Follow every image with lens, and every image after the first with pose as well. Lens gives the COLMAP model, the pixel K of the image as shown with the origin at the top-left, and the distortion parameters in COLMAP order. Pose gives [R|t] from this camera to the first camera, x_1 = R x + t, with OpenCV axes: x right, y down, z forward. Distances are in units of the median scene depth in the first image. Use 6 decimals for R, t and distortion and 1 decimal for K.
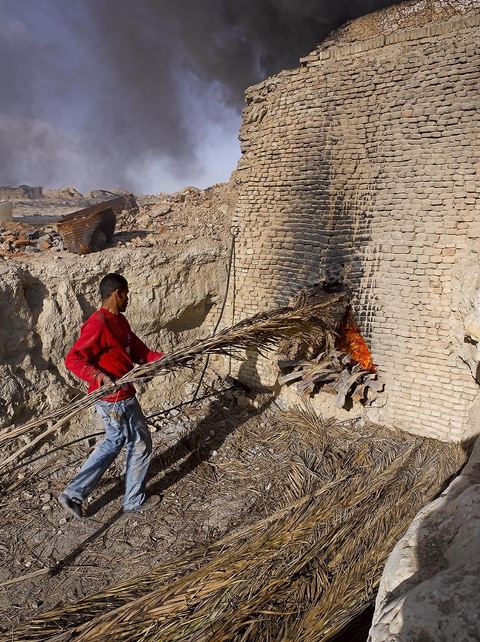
lens RADIAL K [[523.6, 0, 238.3], [0, 523.6, 322.7], [0, 0, 1]] dist [-0.087114, 0.071250]
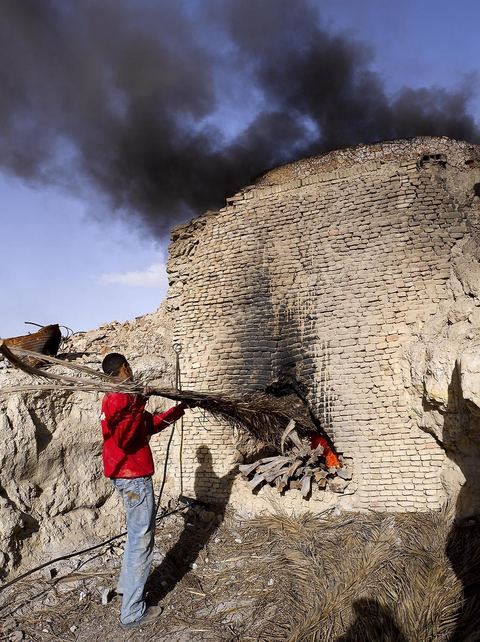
lens RADIAL K [[523.6, 0, 241.7], [0, 523.6, 319.8], [0, 0, 1]] dist [-0.087114, 0.071250]
pose [[0.965201, -0.025081, 0.260304, -0.185739], [0.107805, 0.945036, -0.308681, 0.126078], [-0.238255, 0.326002, 0.914854, 0.011227]]
